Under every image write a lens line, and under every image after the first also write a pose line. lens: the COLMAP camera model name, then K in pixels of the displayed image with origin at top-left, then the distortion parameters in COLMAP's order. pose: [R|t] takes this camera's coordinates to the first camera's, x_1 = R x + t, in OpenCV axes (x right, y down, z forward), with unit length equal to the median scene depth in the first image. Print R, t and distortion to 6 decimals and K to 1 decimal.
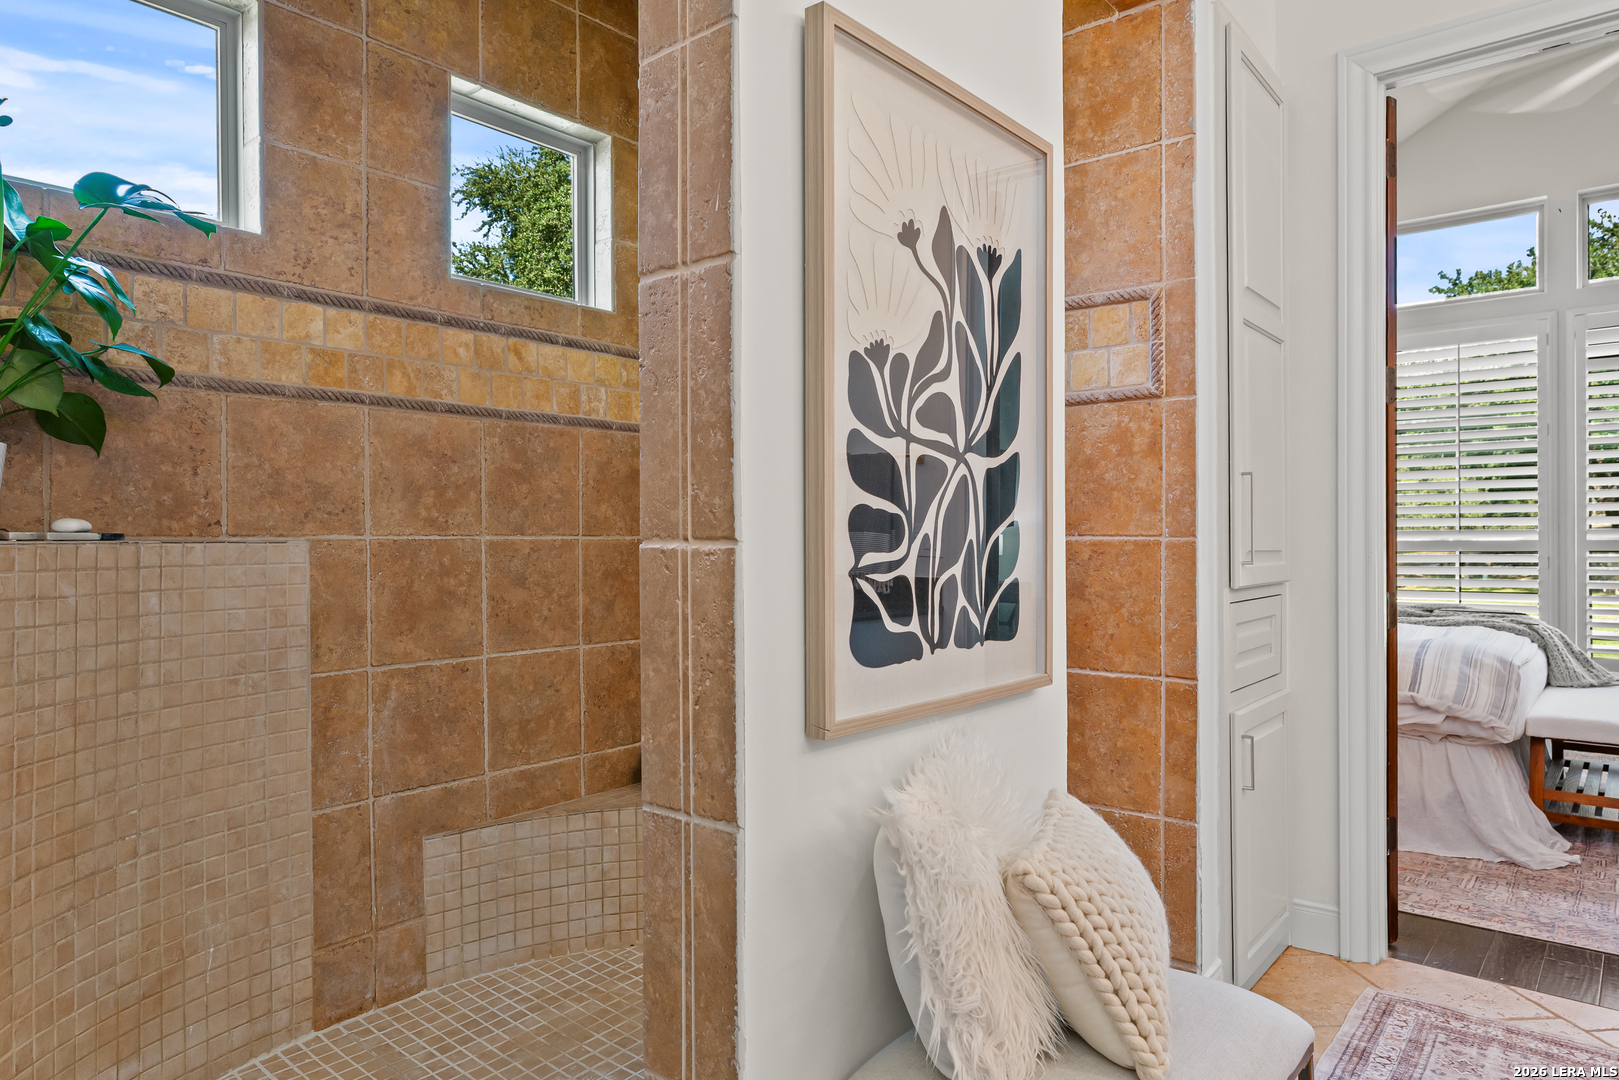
lens RADIAL K [[1010.9, 0, 808.3], [0, 1010.9, 543.9], [0, 0, 1]] dist [-0.004636, 0.002369]
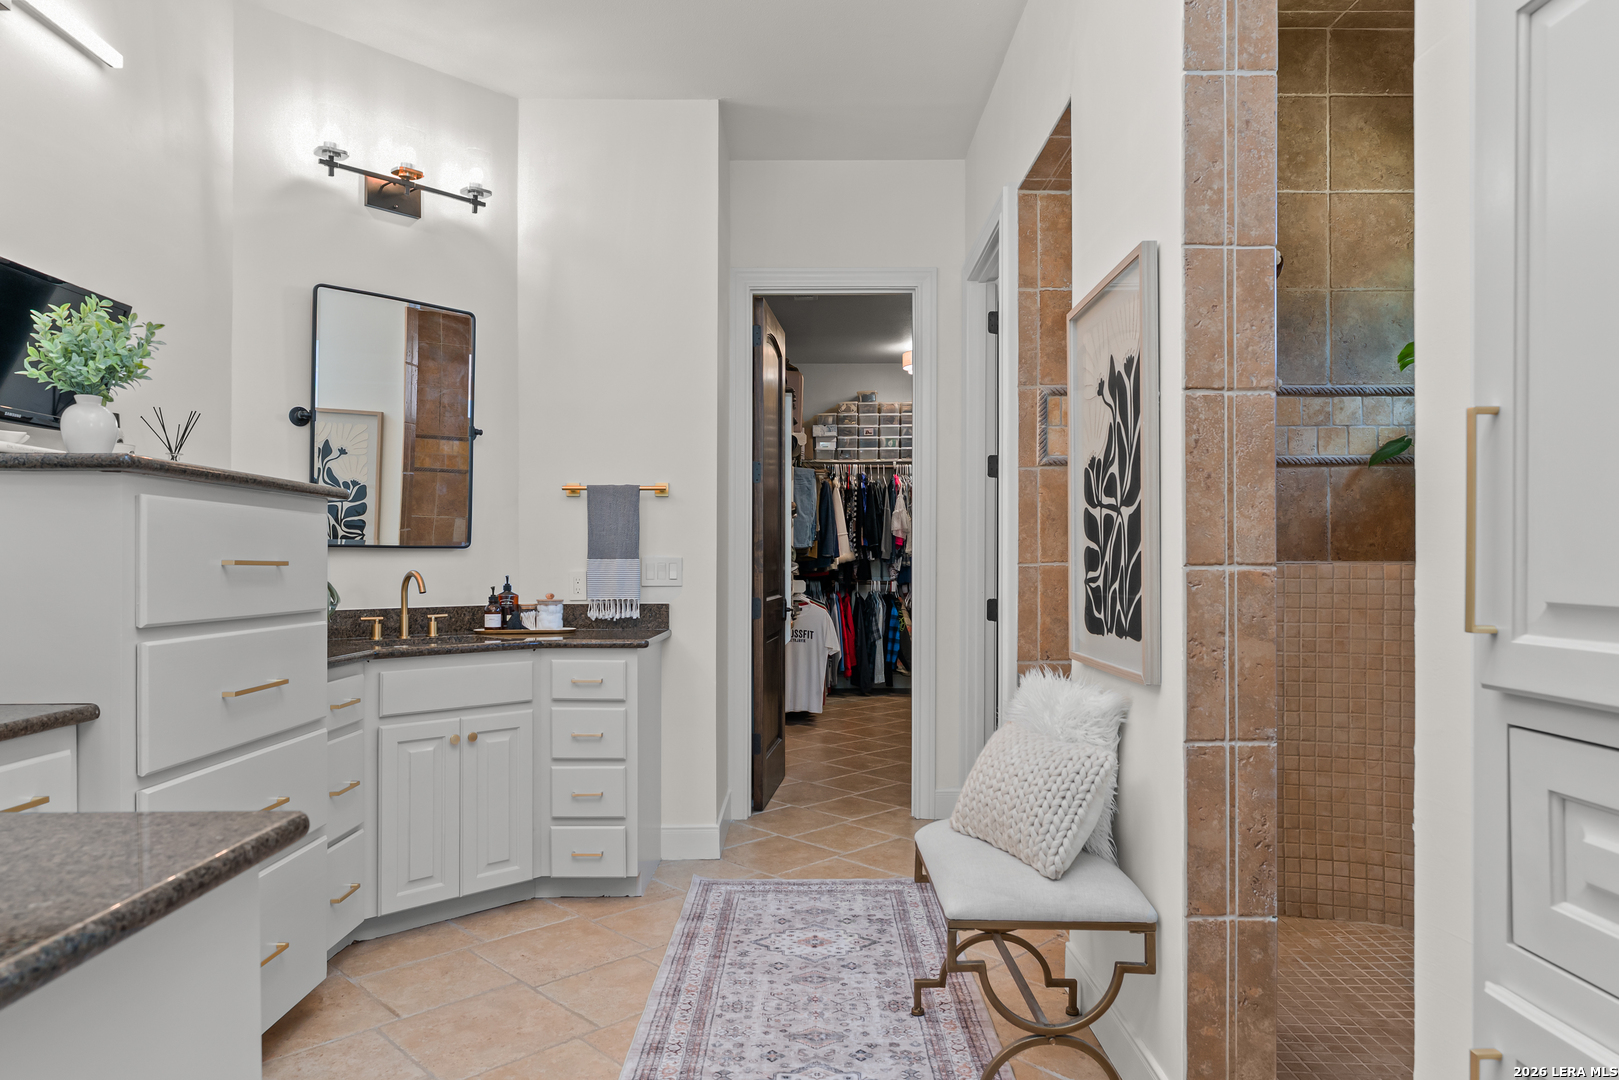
lens RADIAL K [[1010.9, 0, 804.9], [0, 1010.9, 544.4], [0, 0, 1]] dist [-0.004636, 0.002369]
pose [[-0.770425, -0.012496, -0.637408, 1.575939], [-0.005547, 0.999901, -0.012898, -0.013972], [0.637506, -0.006401, -0.770419, 1.989127]]
